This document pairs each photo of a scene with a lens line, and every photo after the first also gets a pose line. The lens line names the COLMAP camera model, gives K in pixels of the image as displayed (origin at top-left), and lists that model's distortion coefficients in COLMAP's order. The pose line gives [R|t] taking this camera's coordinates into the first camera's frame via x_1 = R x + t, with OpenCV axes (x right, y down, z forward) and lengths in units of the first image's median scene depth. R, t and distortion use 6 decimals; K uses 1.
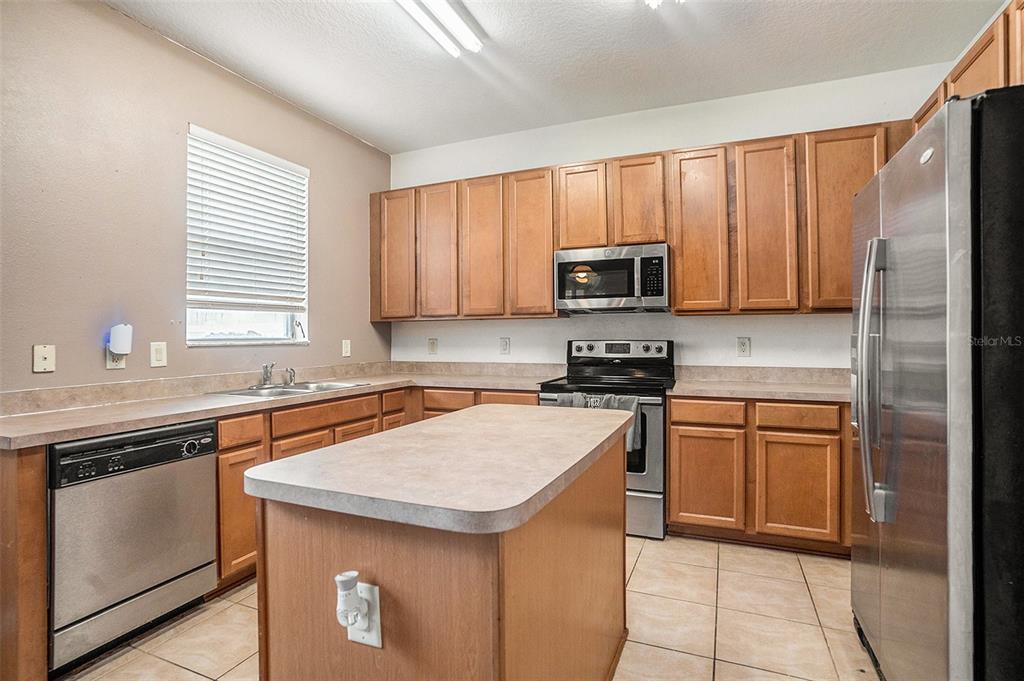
lens RADIAL K [[513.0, 0, 500.0], [0, 513.0, 335.4], [0, 0, 1]] dist [-0.023918, 0.000199]
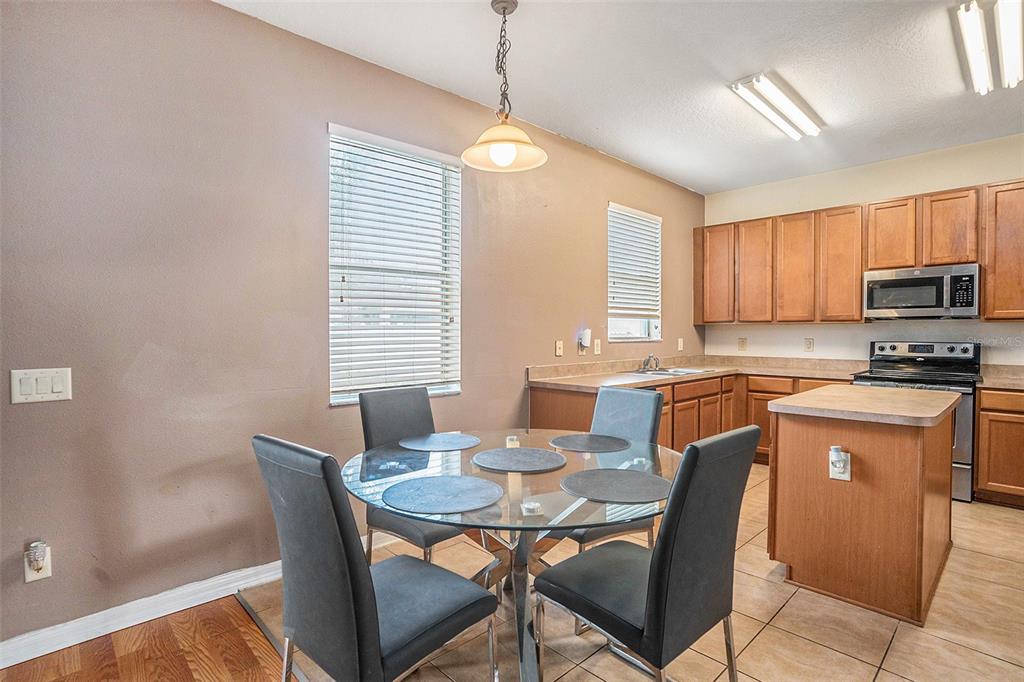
lens RADIAL K [[498.1, 0, 525.0], [0, 498.1, 342.0], [0, 0, 1]] dist [-0.054757, 0.033638]
pose [[0.929170, 0.015387, -0.369333, -0.228314], [-0.007342, 0.999704, 0.023178, -0.011253], [0.369580, -0.018824, 0.929008, -0.445892]]
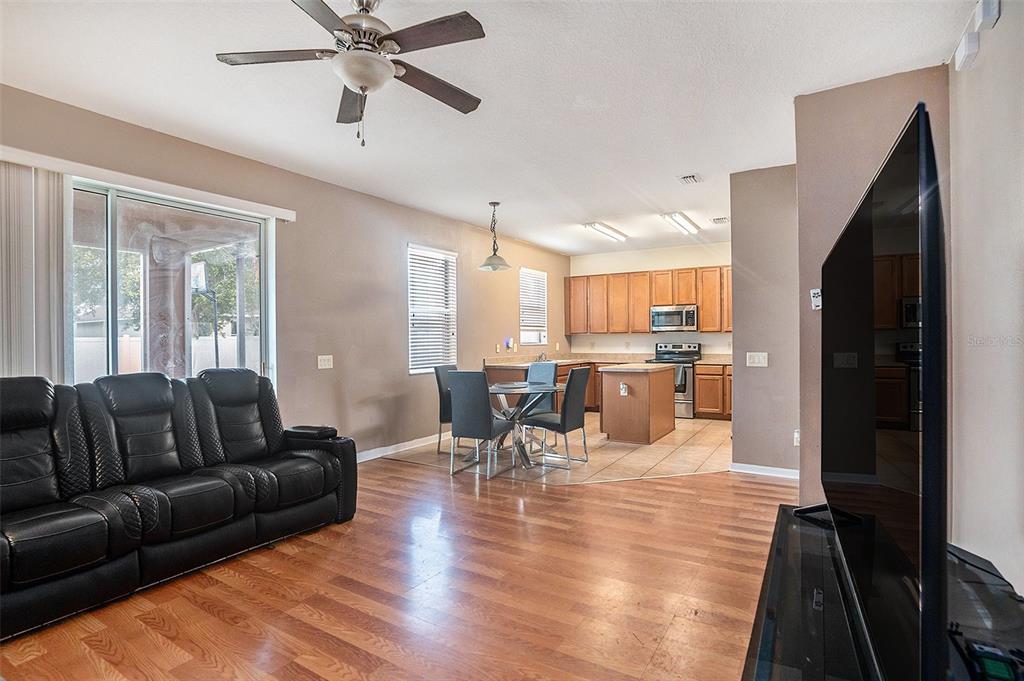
lens RADIAL K [[500.6, 0, 512.0], [0, 500.6, 340.5], [0, 0, 1]] dist [-0.071553, 0.000307]
pose [[0.990525, 0.000624, -0.137331, -0.224455], [-0.000287, 0.999997, 0.002475, -0.009680], [0.137332, -0.002412, 0.990522, -1.458775]]
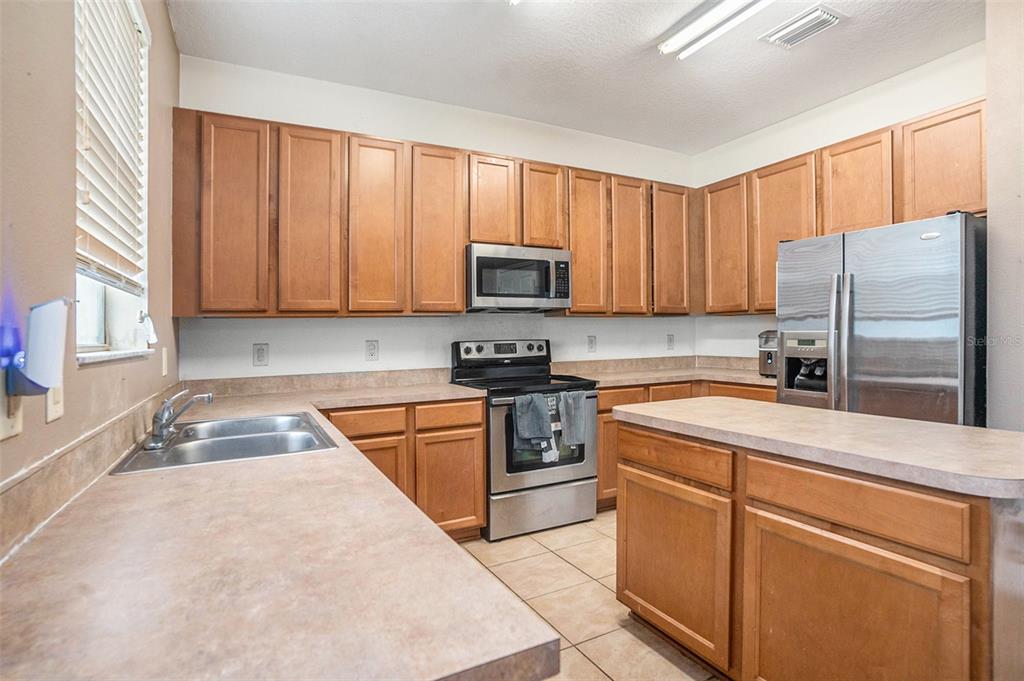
lens RADIAL K [[518.7, 0, 512.0], [0, 518.7, 340.5], [0, 0, 1]] dist [-0.058492, 0.000018]
pose [[0.629854, -0.014998, 0.776569, -0.573408], [0.015145, 0.999861, 0.007027, 0.003235], [-0.776566, 0.007335, 0.629993, 0.373235]]
